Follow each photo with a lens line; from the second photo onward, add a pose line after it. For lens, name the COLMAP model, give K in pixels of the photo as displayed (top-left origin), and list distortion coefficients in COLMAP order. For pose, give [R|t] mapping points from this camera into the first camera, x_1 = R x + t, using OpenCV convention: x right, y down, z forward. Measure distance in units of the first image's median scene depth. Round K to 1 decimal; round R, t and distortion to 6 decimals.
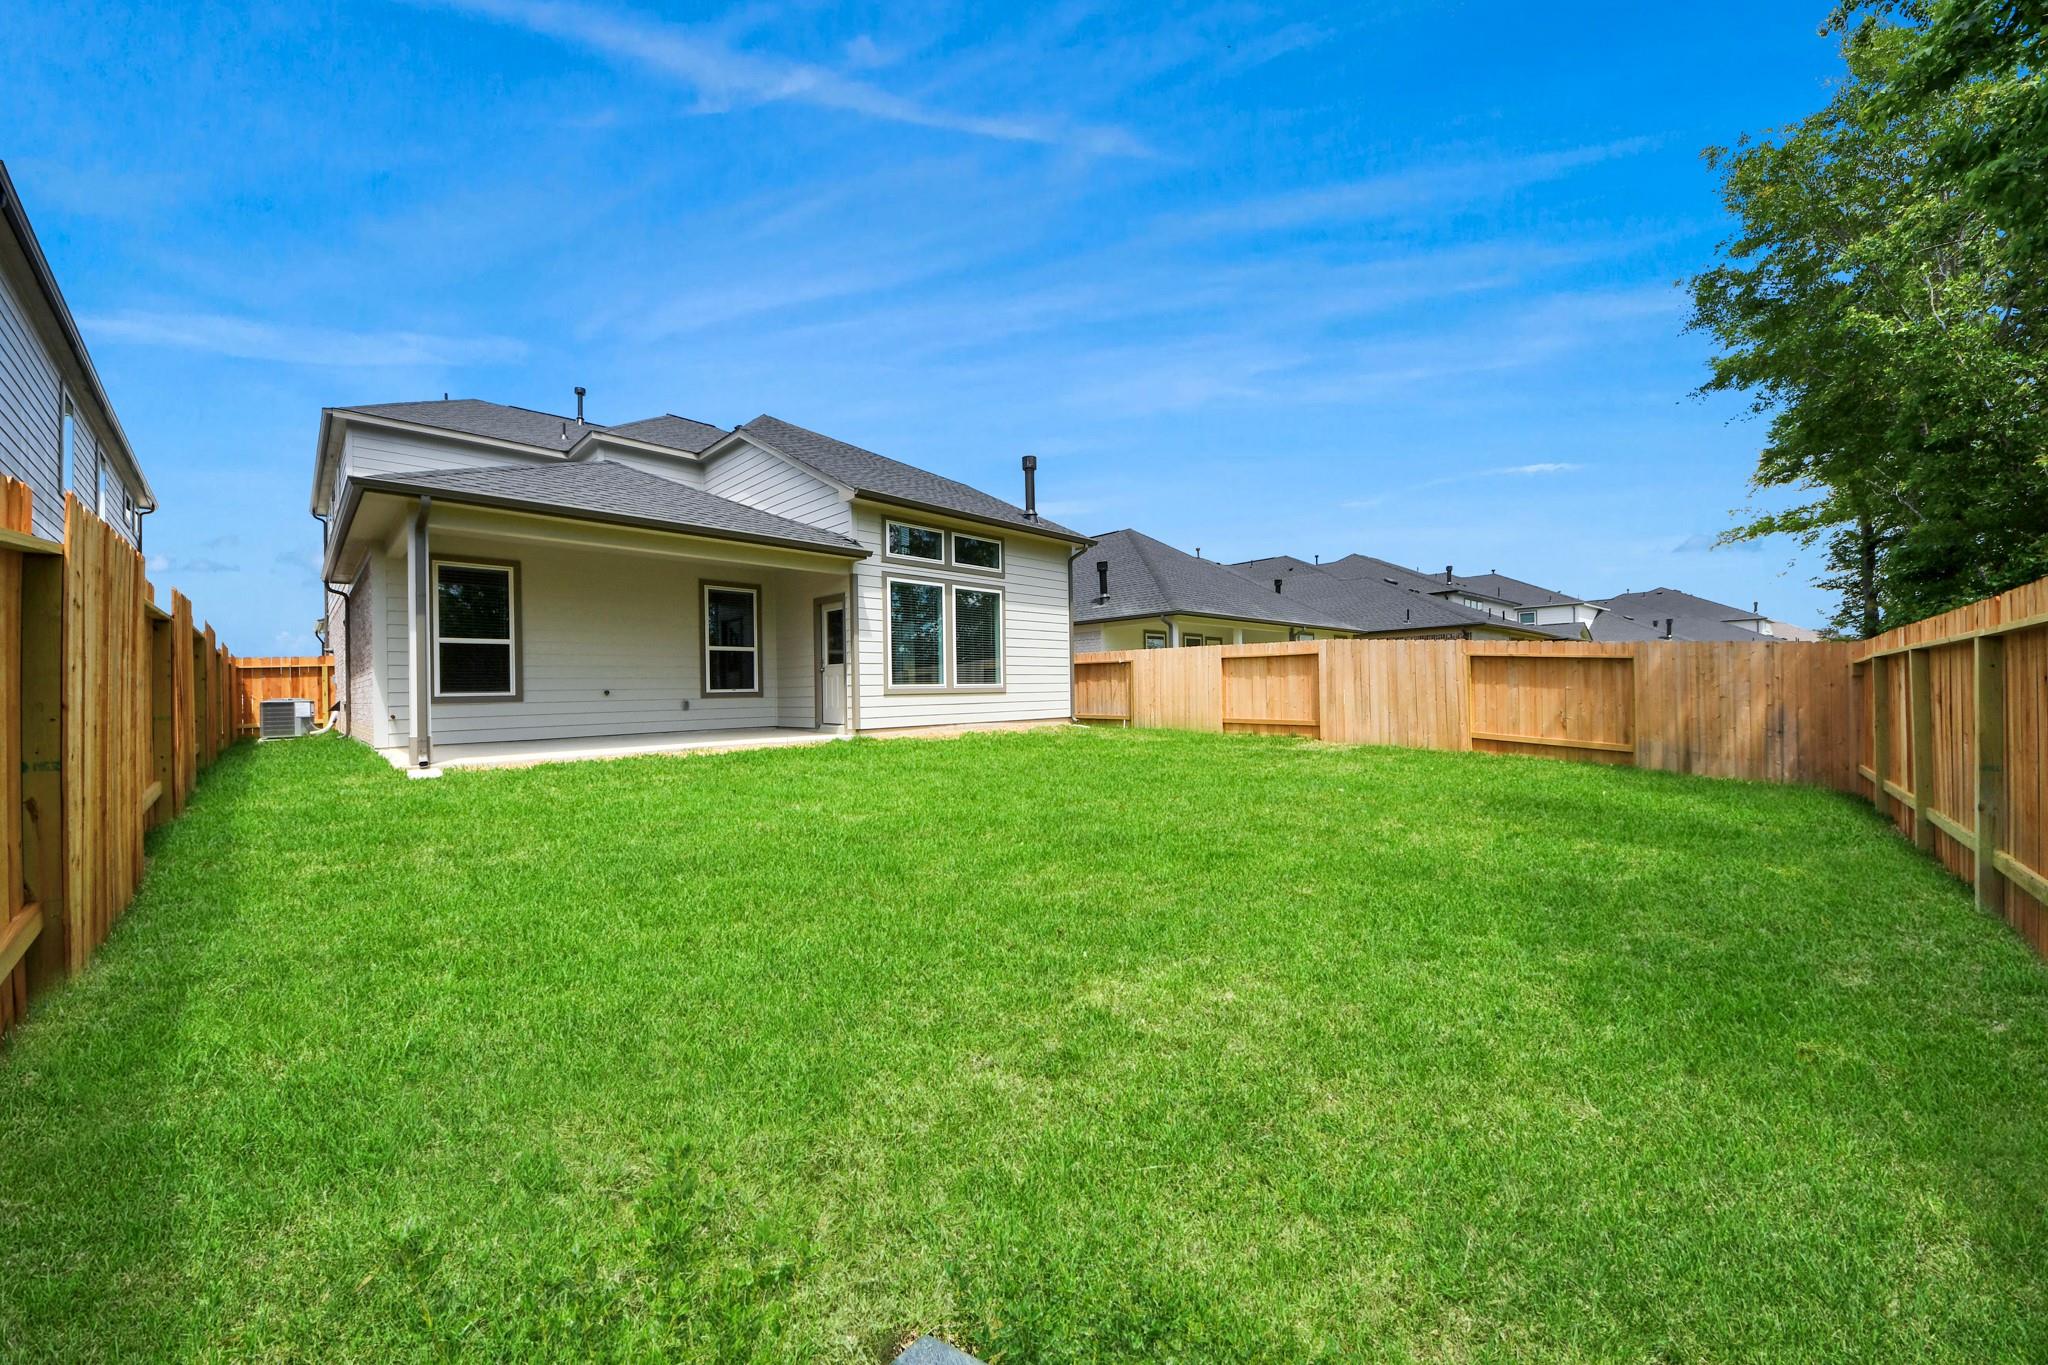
lens RADIAL K [[734.0, 0, 1015.0], [0, 734.0, 684.1], [0, 0, 1]] dist [0.002751, -0.000012]
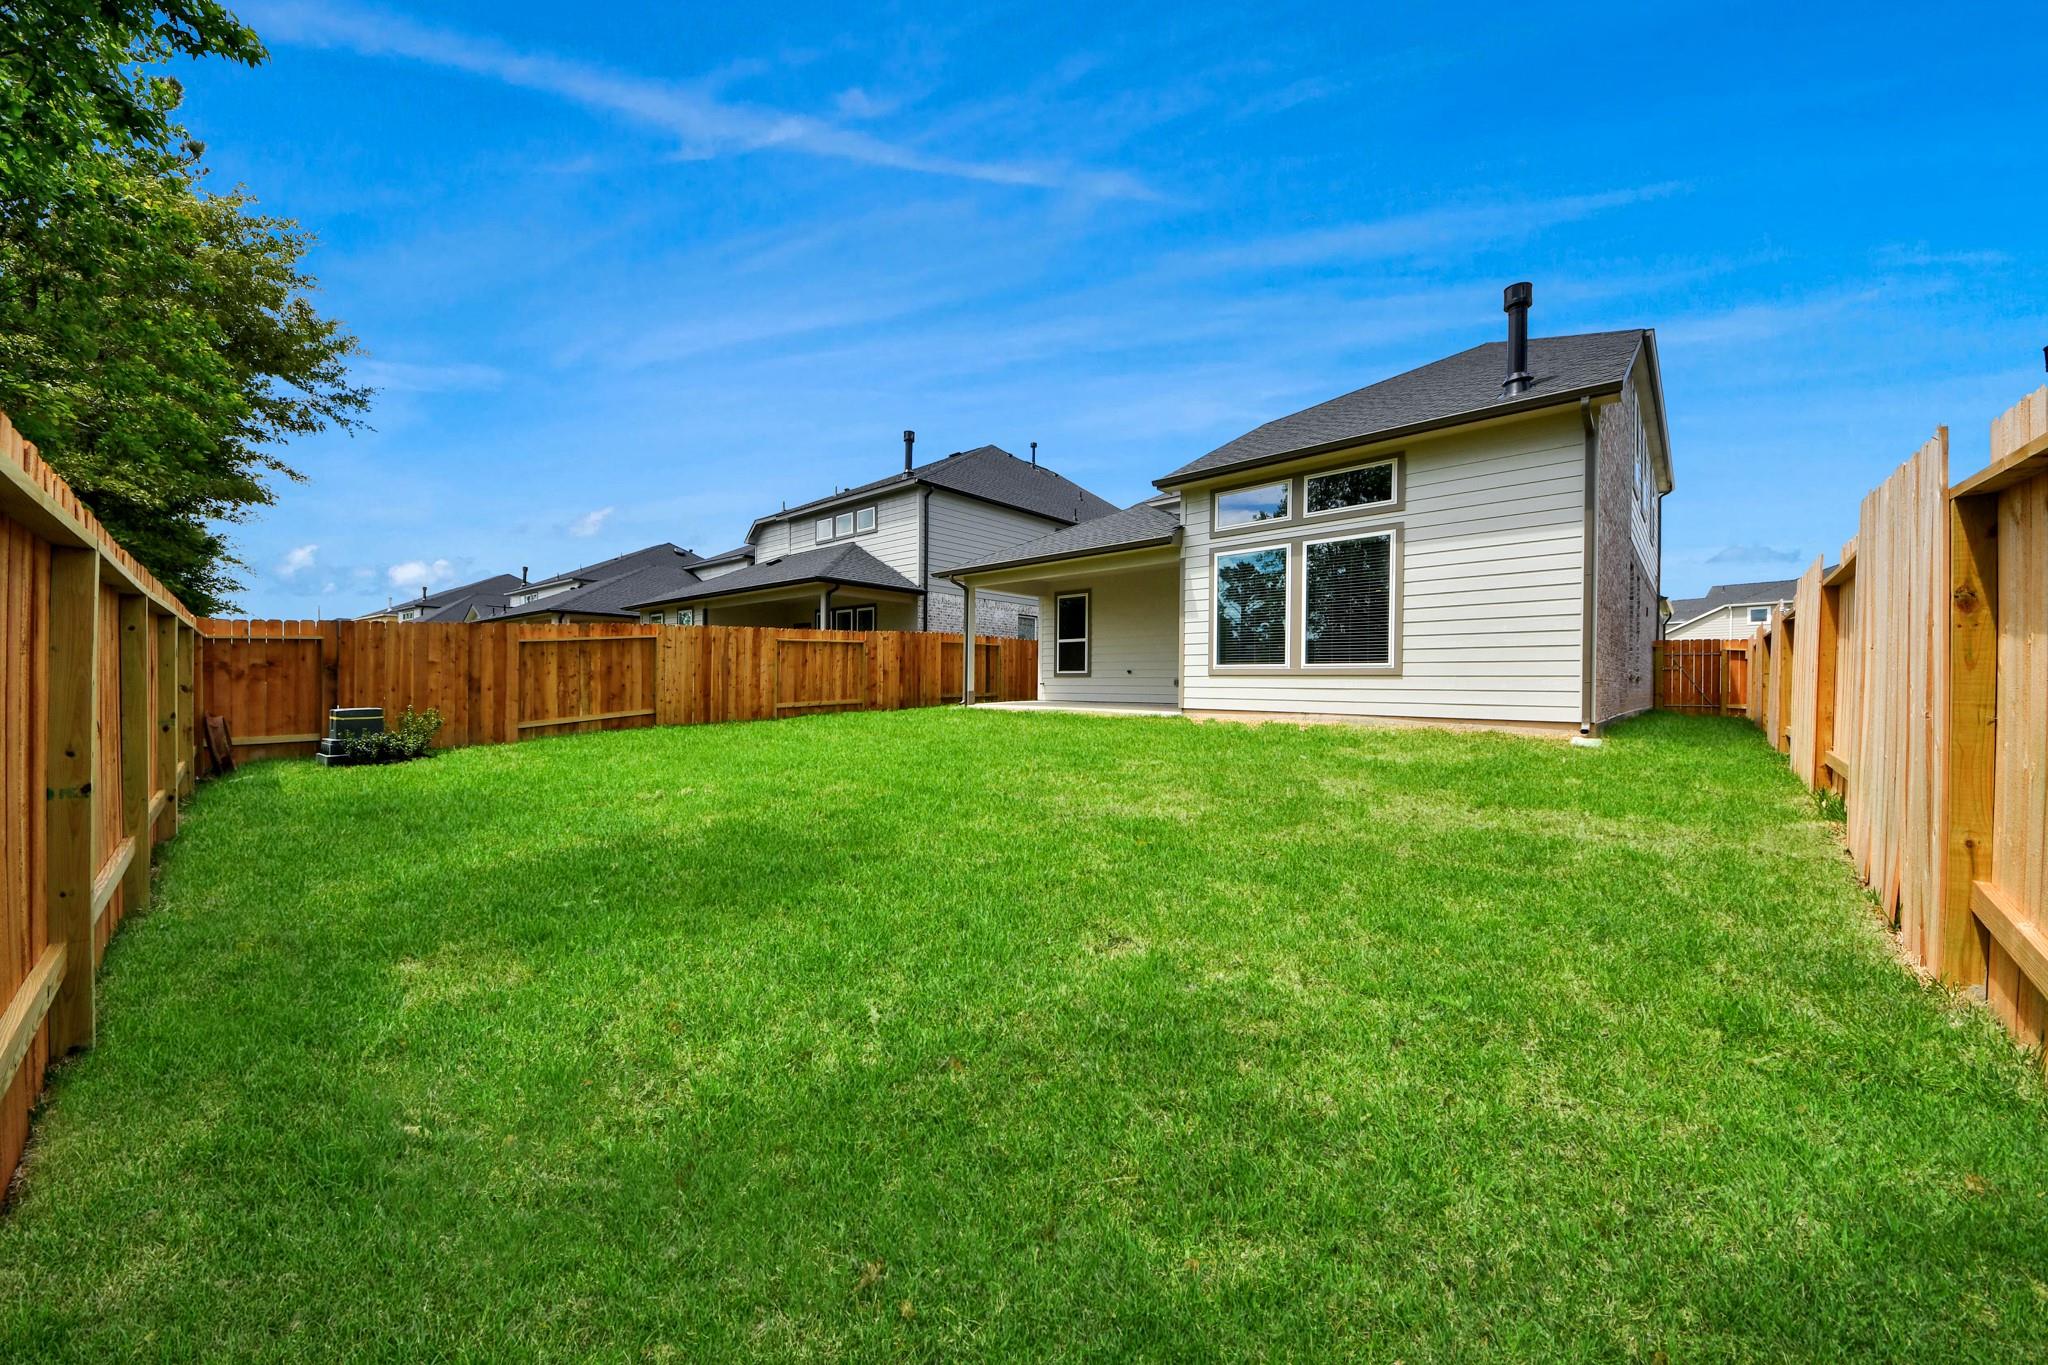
lens RADIAL K [[734.0, 0, 1015.1], [0, 734.0, 682.0], [0, 0, 1]] dist [0.002751, -0.000012]
pose [[-0.004659, 0.016597, -0.999851, 0.773092], [0.001149, 0.999862, 0.016592, 0.006772], [0.999988, -0.001071, -0.004678, 0.721394]]
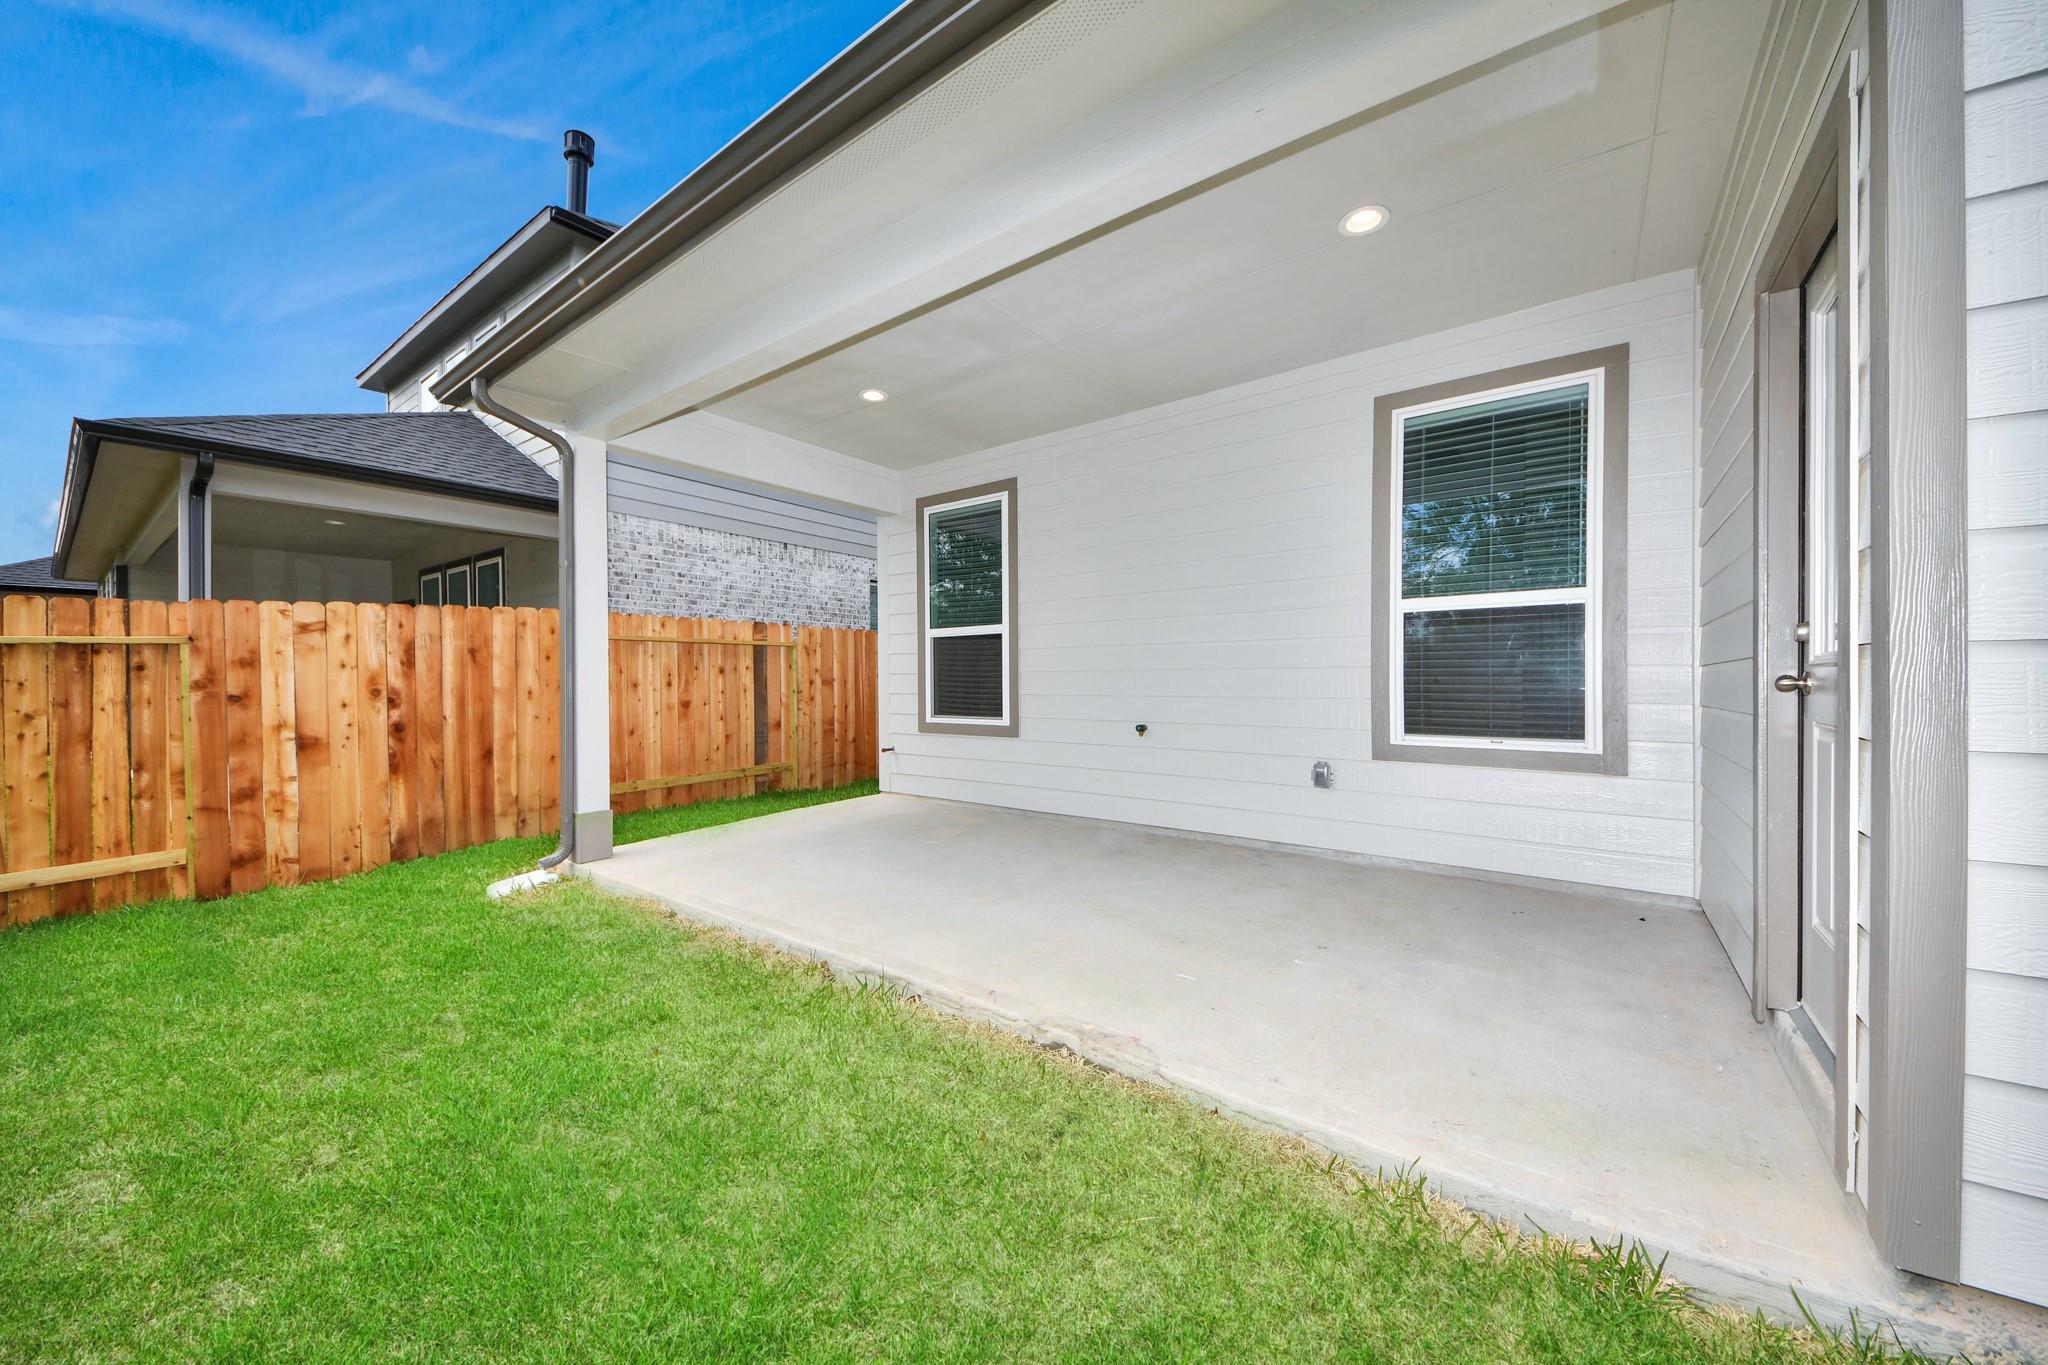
lens RADIAL K [[734.0, 0, 1011.1], [0, 734.0, 681.6], [0, 0, 1]] dist [0.002751, -0.000012]
pose [[0.097319, 0.022752, -0.994993, -0.114517], [0.010891, 0.999654, 0.023924, -0.025953], [0.995194, -0.013165, 0.097037, 0.803867]]
